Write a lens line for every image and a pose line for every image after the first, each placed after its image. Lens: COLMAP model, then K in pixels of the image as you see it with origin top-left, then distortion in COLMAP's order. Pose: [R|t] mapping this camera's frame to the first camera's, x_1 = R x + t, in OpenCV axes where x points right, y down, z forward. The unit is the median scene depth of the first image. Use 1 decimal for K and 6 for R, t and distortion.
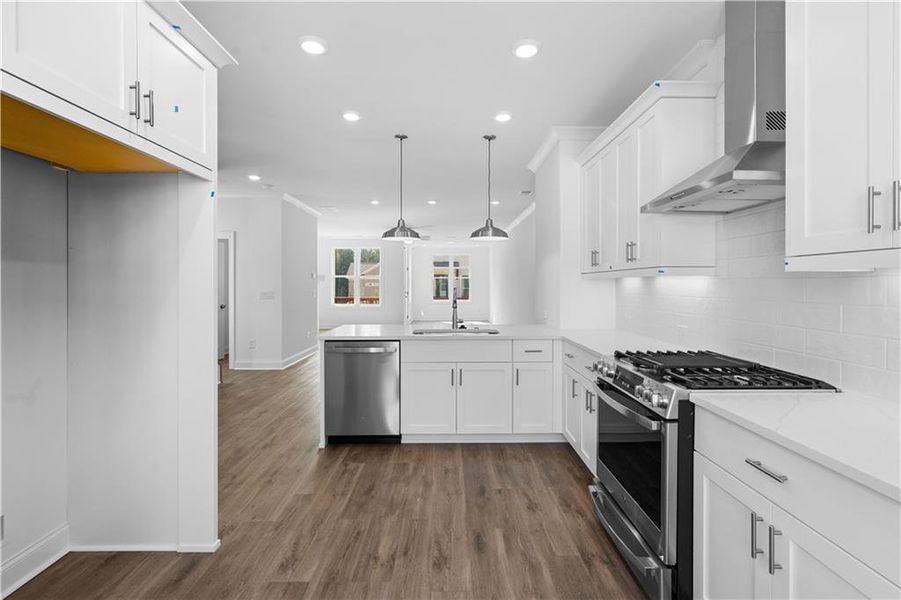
lens RADIAL K [[410.7, 0, 453.5], [0, 410.7, 301.9], [0, 0, 1]] dist [-0.000747, 0.000536]
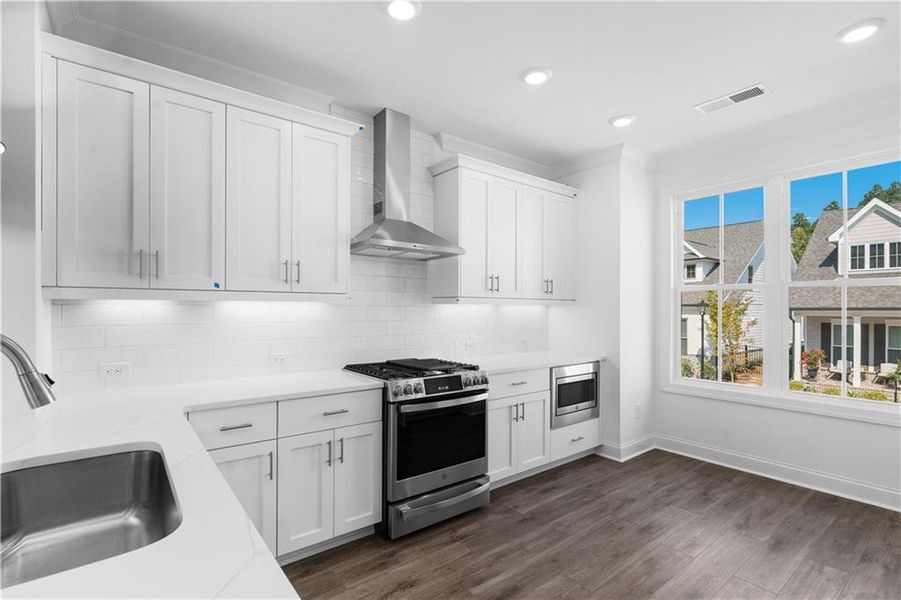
lens RADIAL K [[418.4, 0, 445.1], [0, 418.4, 308.7], [0, 0, 1]] dist [-0.003726, 0.000076]
pose [[-0.595940, -0.003319, 0.803022, -0.528649], [0.027068, 0.999340, 0.024218, -0.068696], [-0.802573, 0.036169, -0.595457, 1.441845]]
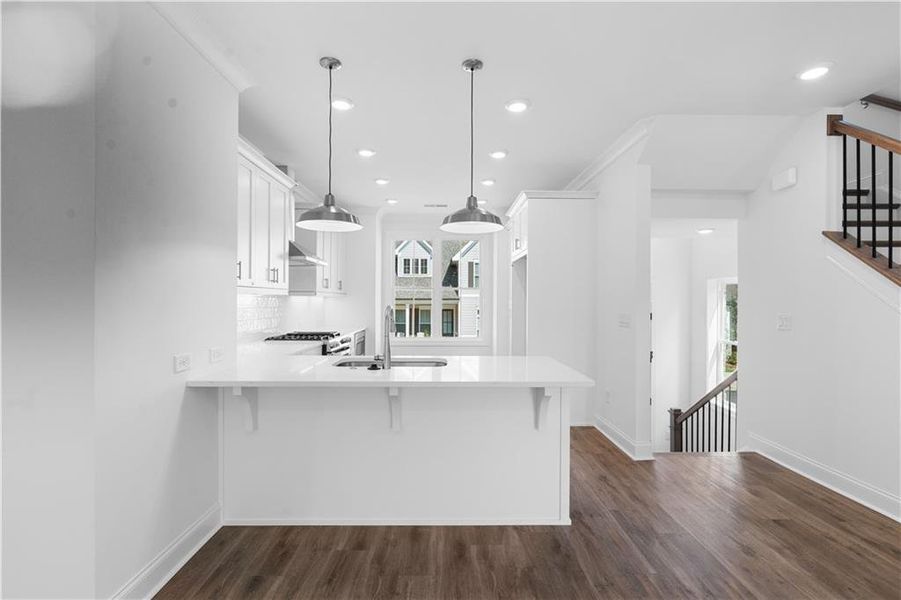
lens RADIAL K [[410.7, 0, 453.5], [0, 410.7, 301.9], [0, 0, 1]] dist [-0.000747, 0.000536]
pose [[-0.999977, -0.002443, -0.006361, -0.159386], [-0.002715, 0.999071, 0.043008, -0.111002], [0.006250, 0.043025, -0.999054, 2.667168]]
